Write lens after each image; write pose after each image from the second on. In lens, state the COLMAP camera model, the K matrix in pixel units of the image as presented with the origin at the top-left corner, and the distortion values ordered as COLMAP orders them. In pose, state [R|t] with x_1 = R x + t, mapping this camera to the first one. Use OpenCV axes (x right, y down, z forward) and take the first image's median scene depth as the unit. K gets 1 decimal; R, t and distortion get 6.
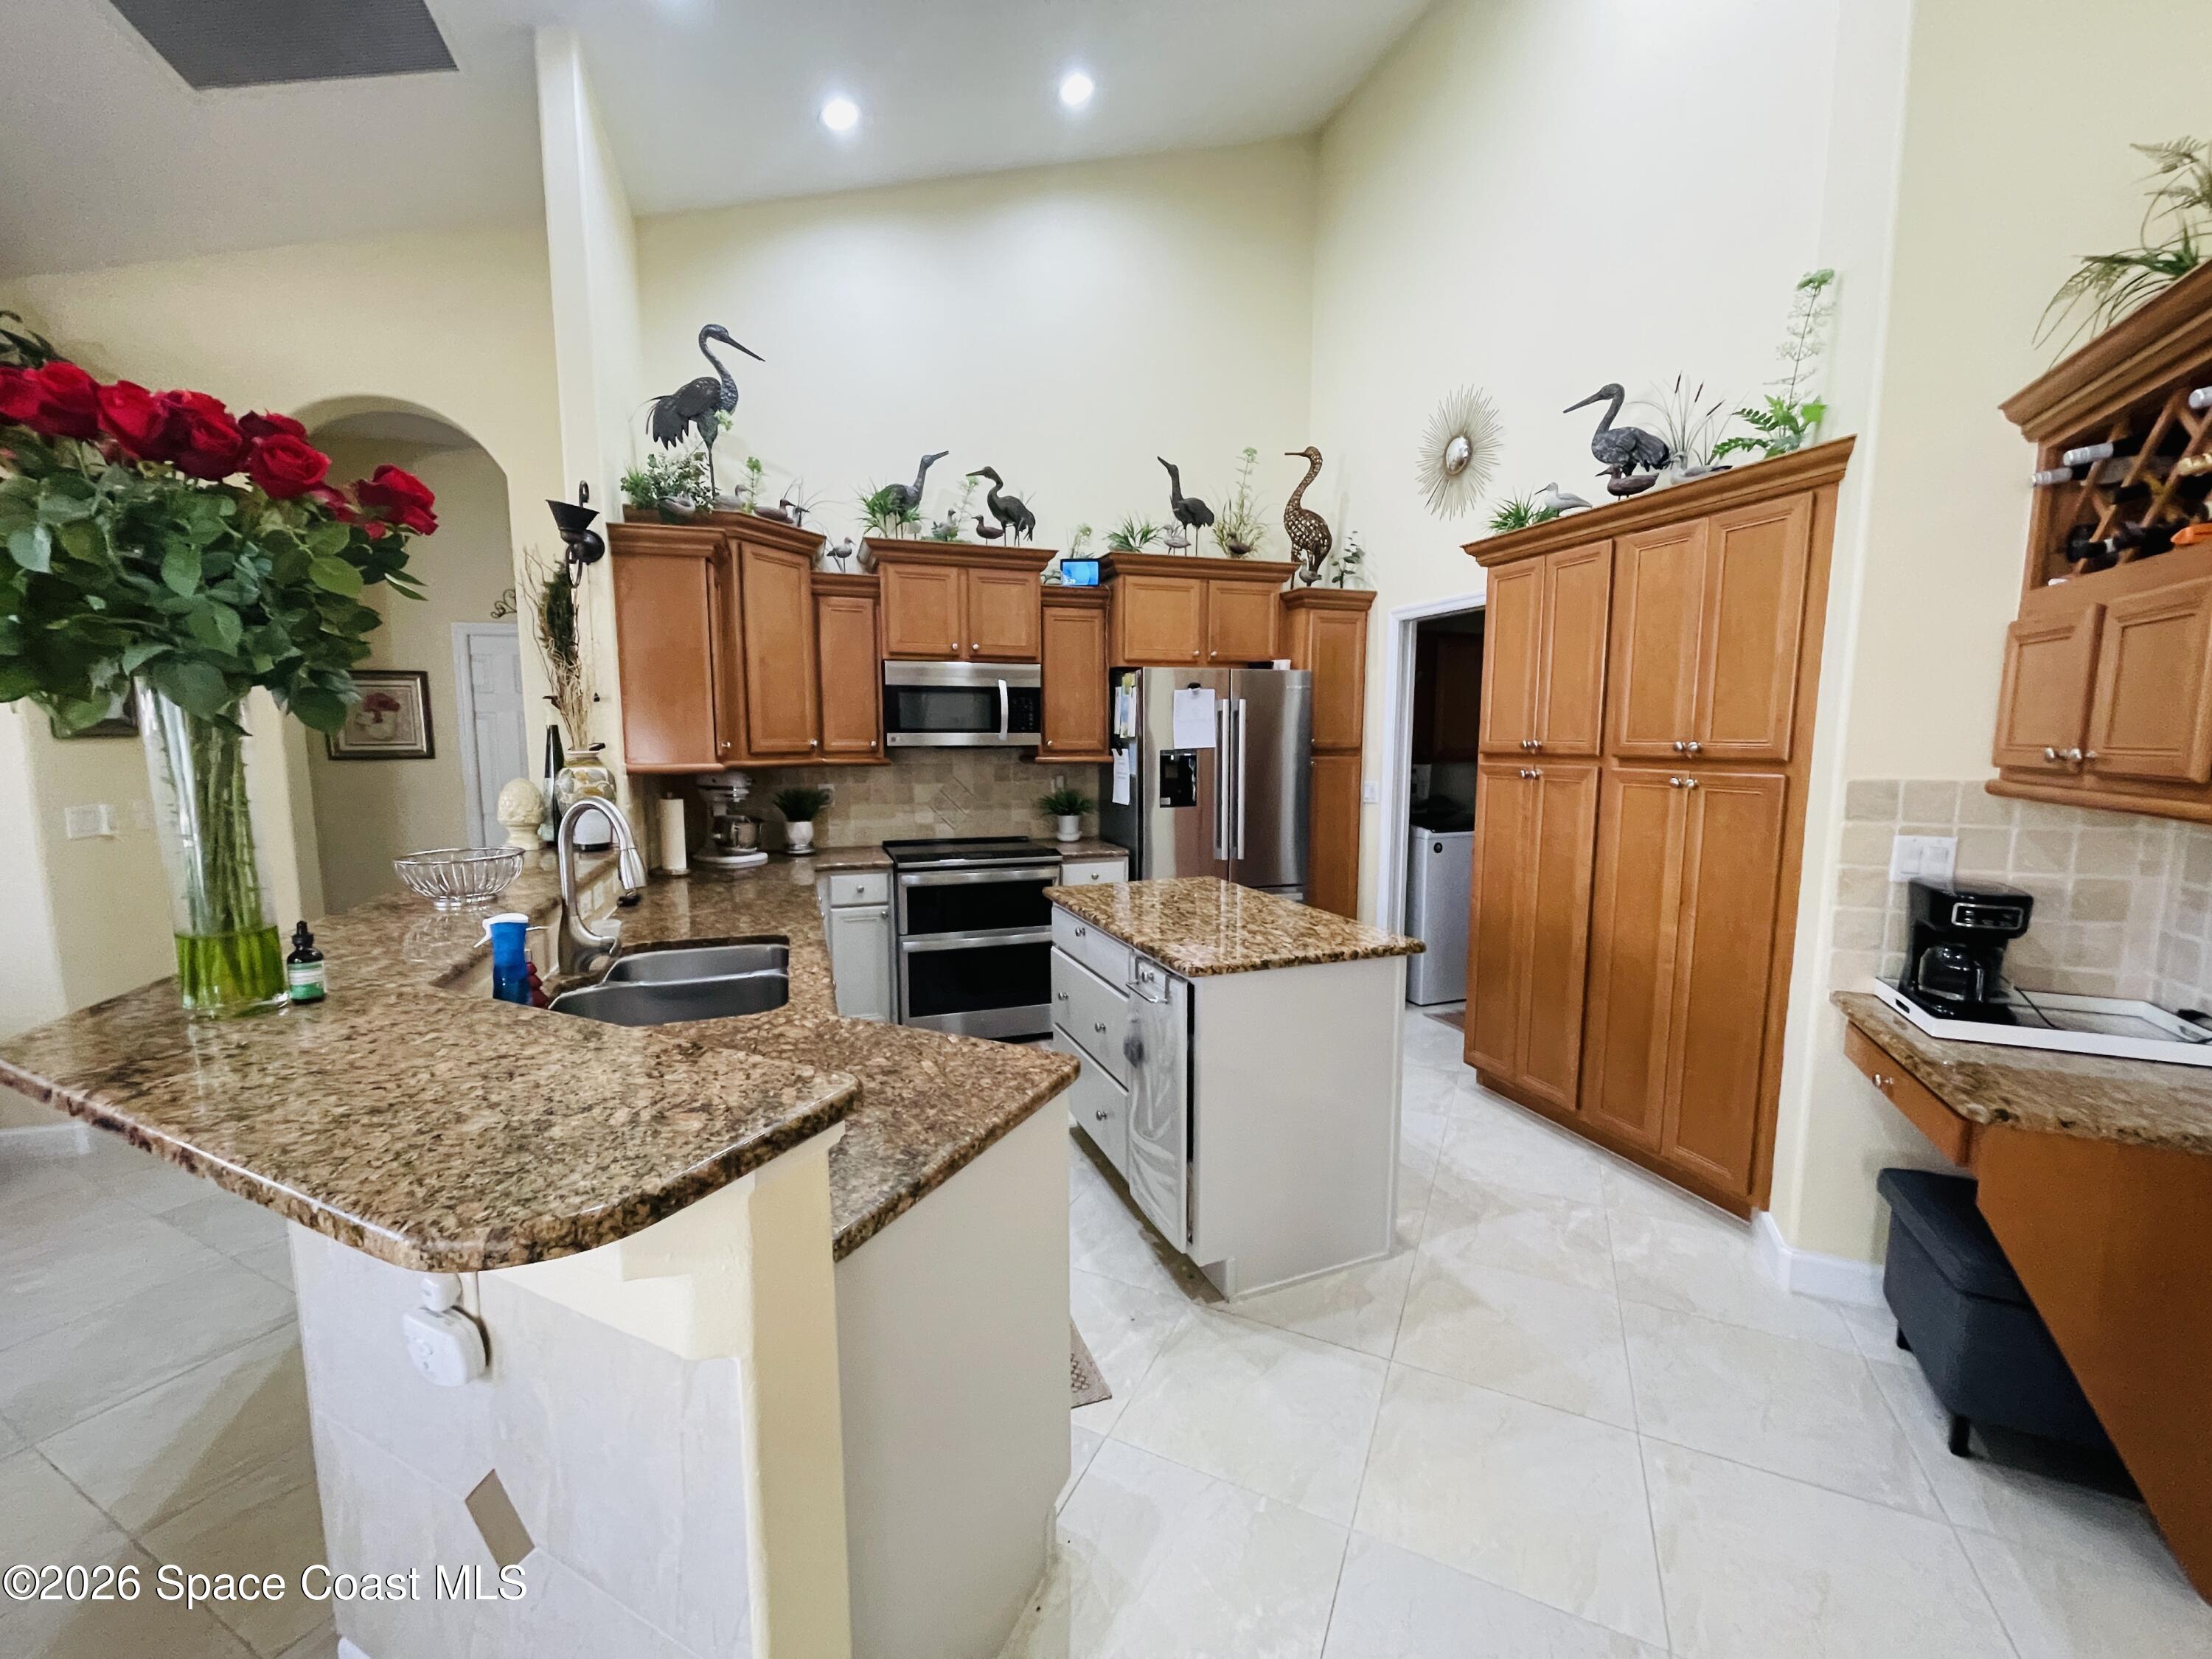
lens RADIAL K [[886.9, 0, 1097.1], [0, 886.9, 837.9], [0, 0, 1]] dist [-0.002088, 0.000175]
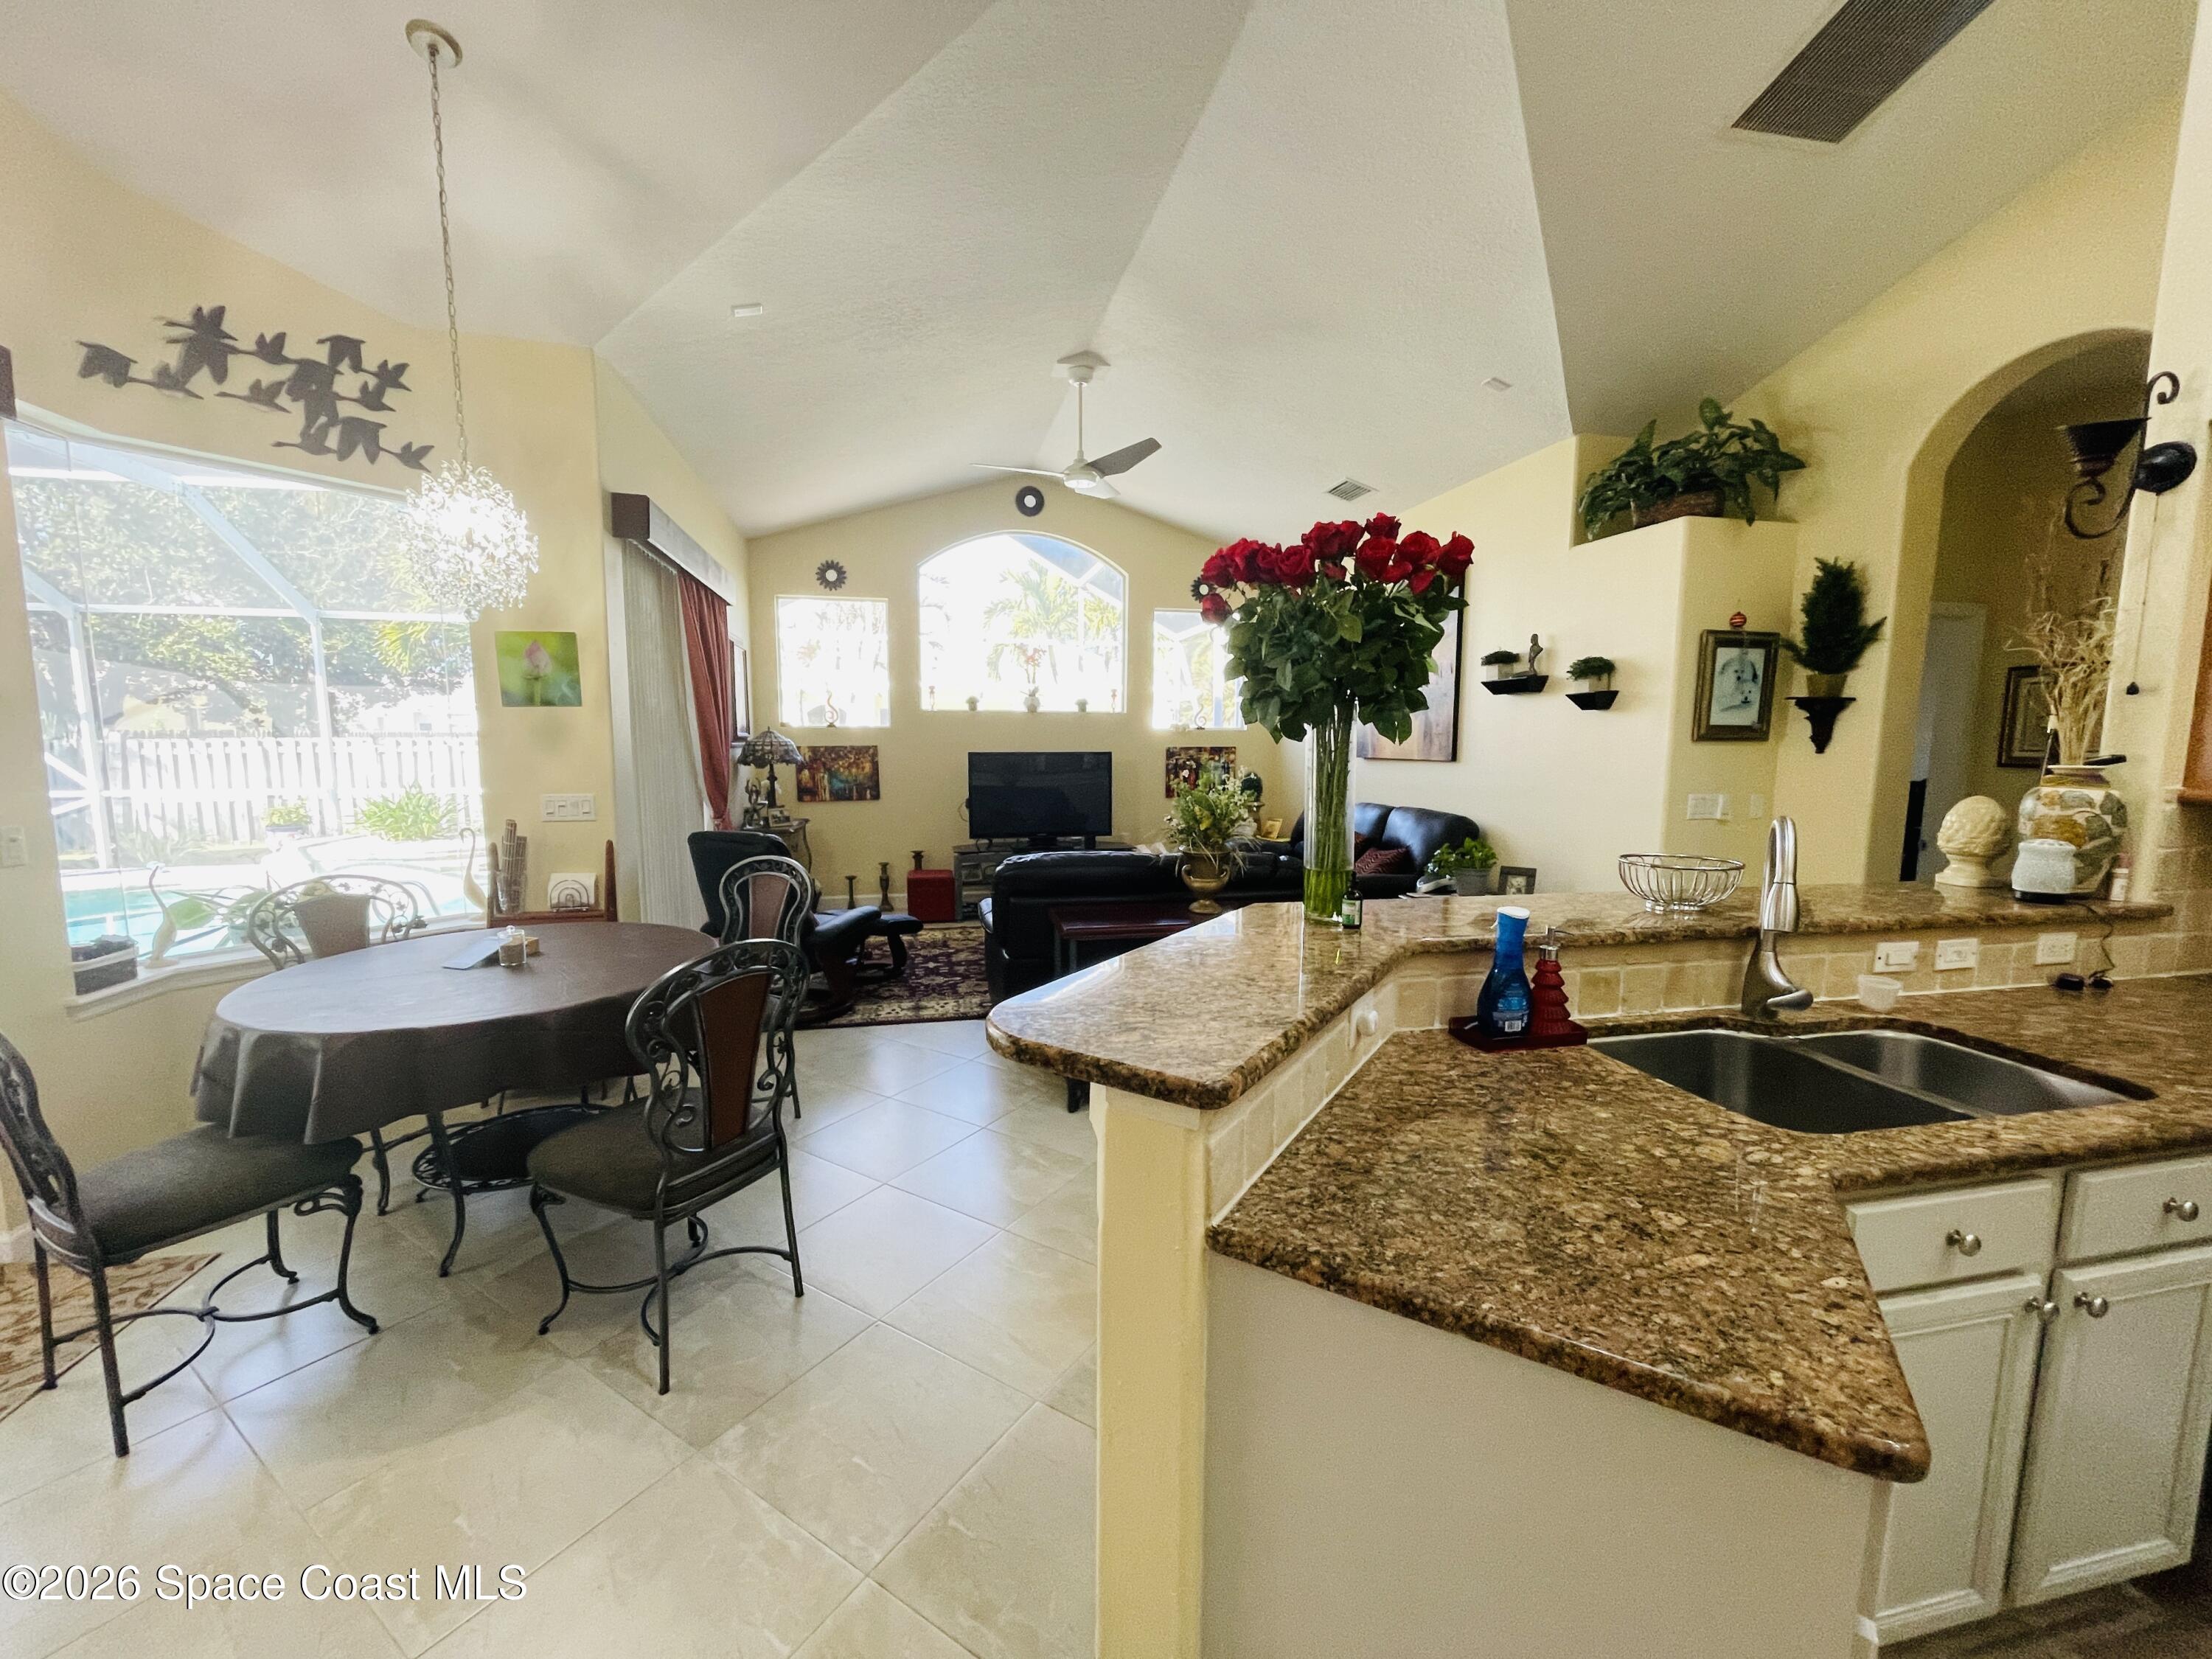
lens RADIAL K [[886.9, 0, 1097.1], [0, 886.9, 837.9], [0, 0, 1]] dist [-0.002088, 0.000175]
pose [[-0.124766, 0.114488, -0.985559, 0.164437], [-0.115752, 0.984858, 0.129060, -0.028393], [0.985411, 0.130183, -0.109624, 0.212809]]
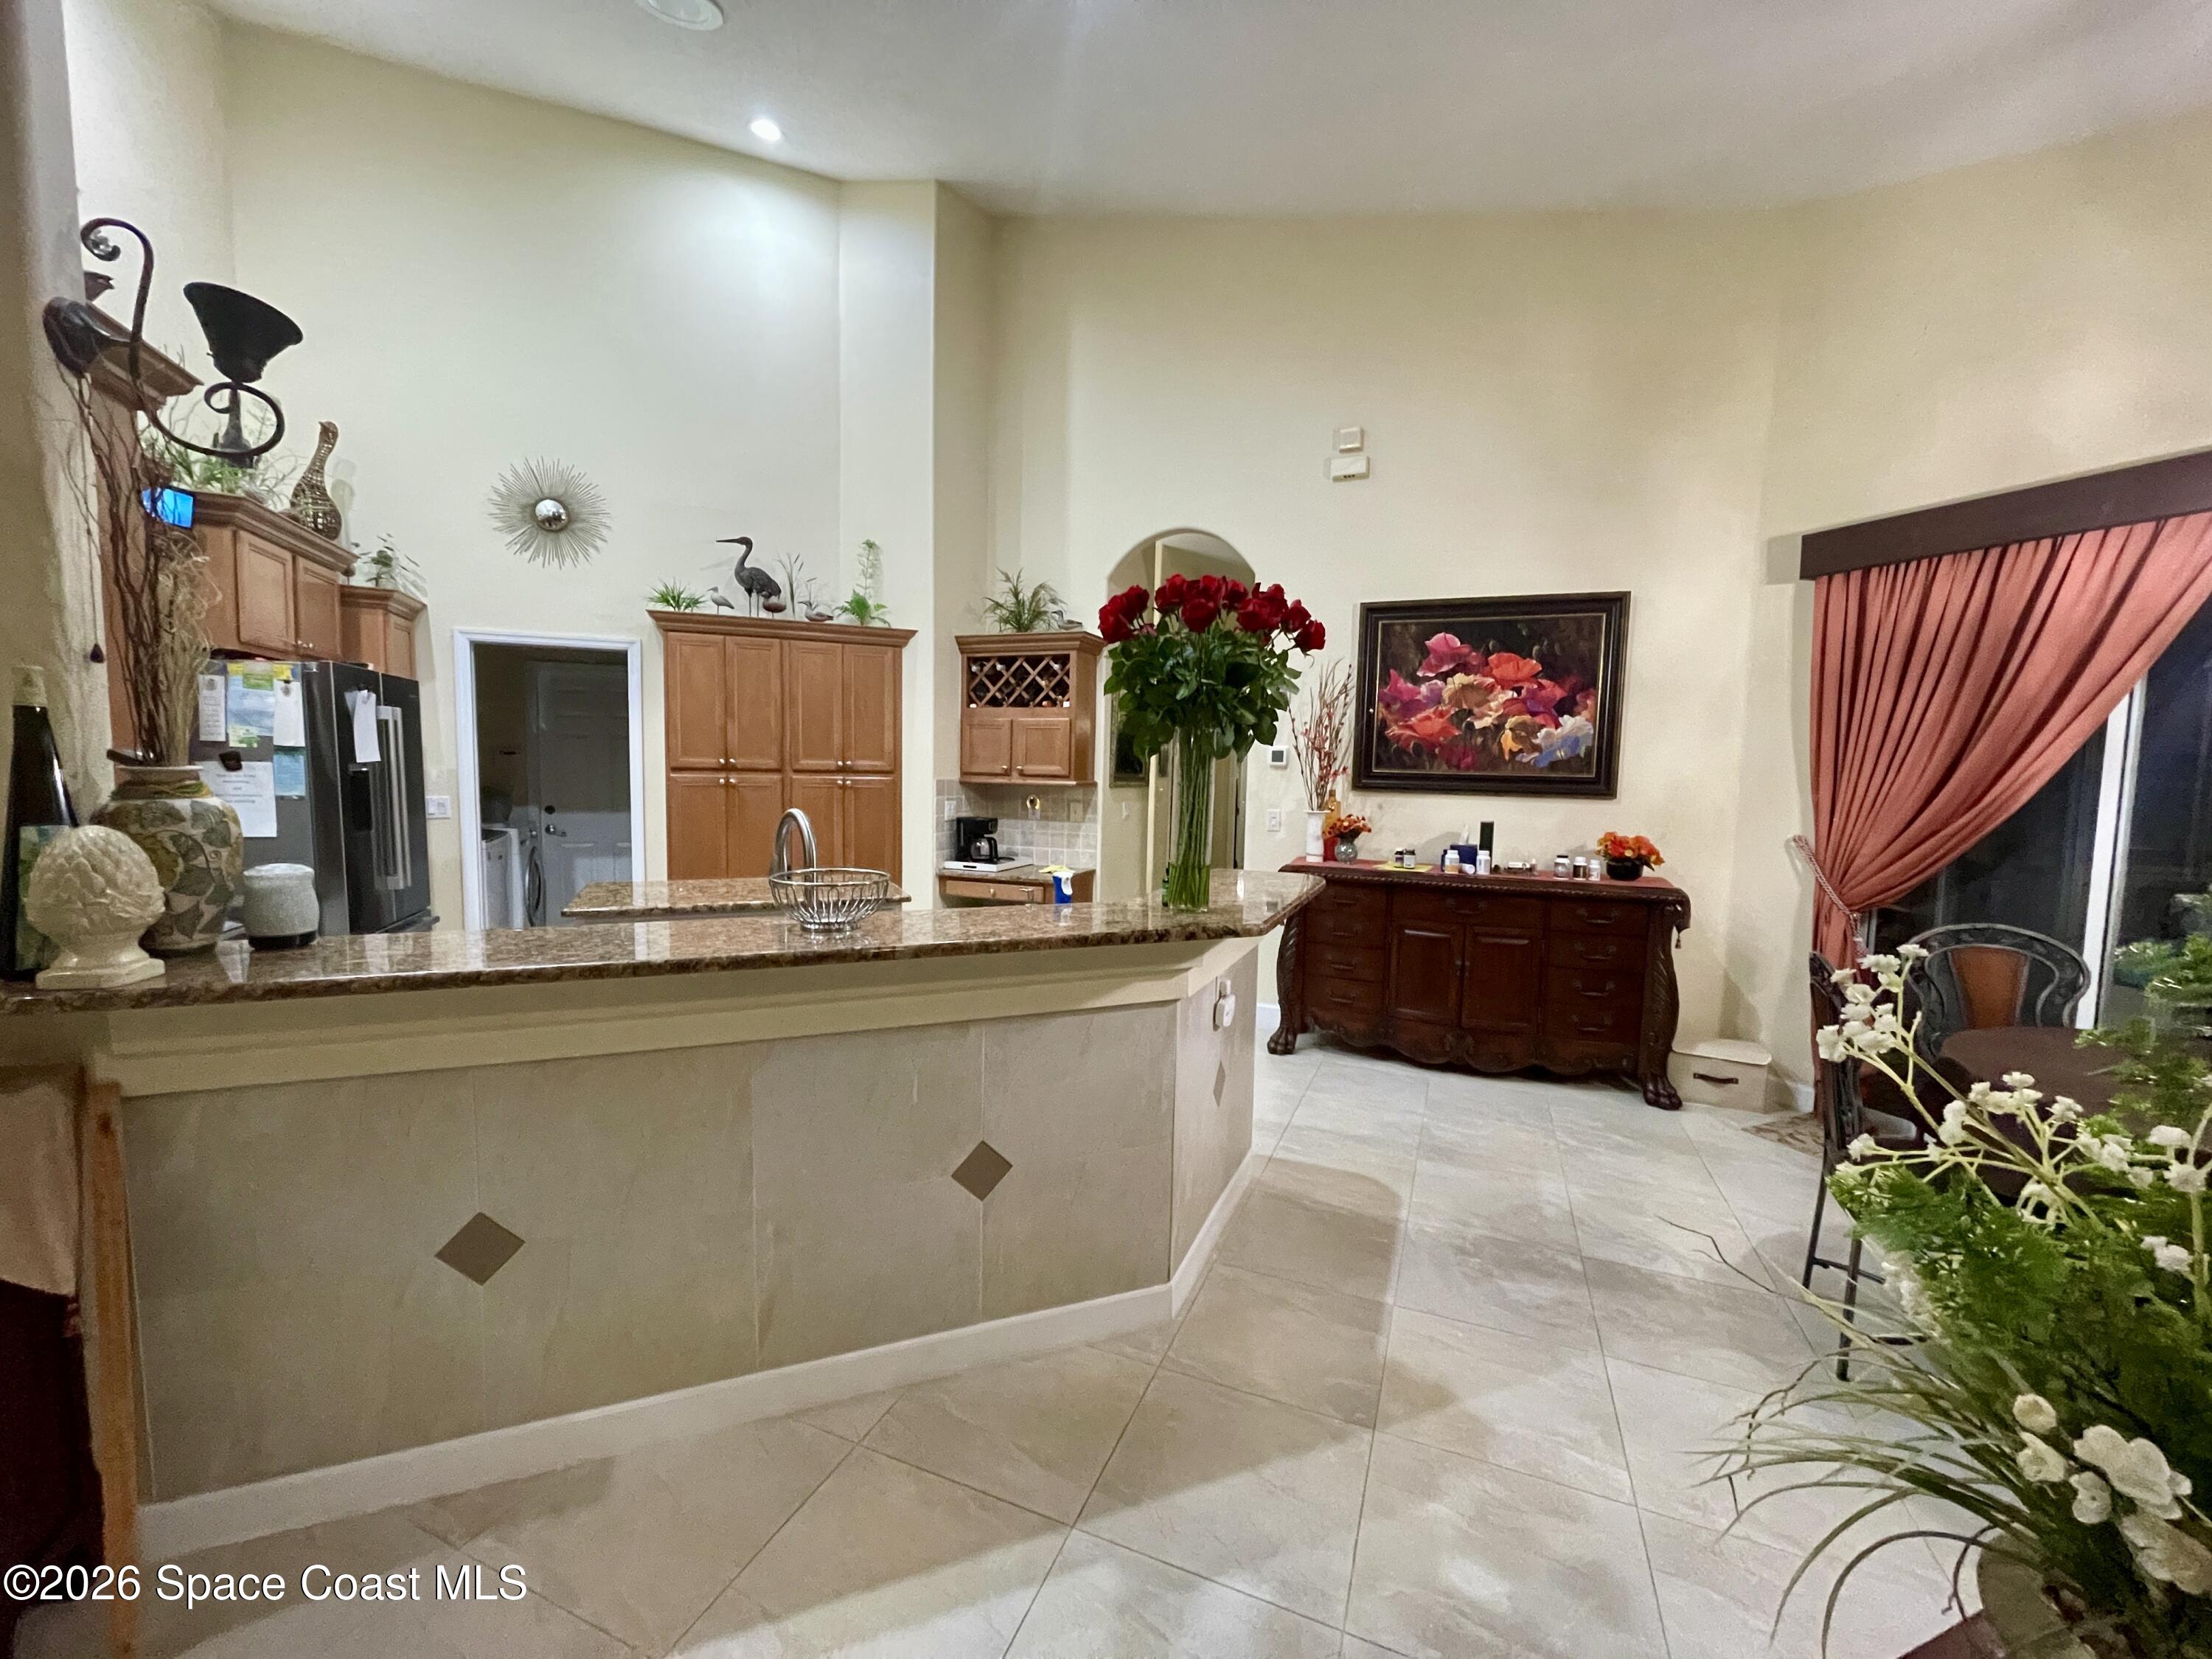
lens RADIAL K [[886.9, 0, 1097.1], [0, 886.9, 837.9], [0, 0, 1]] dist [-0.002088, 0.000175]
pose [[-0.052612, -0.080482, 0.995367, -0.795601], [0.093795, 0.991942, 0.085163, -0.034540], [-0.994200, 0.097841, -0.044639, 0.352975]]
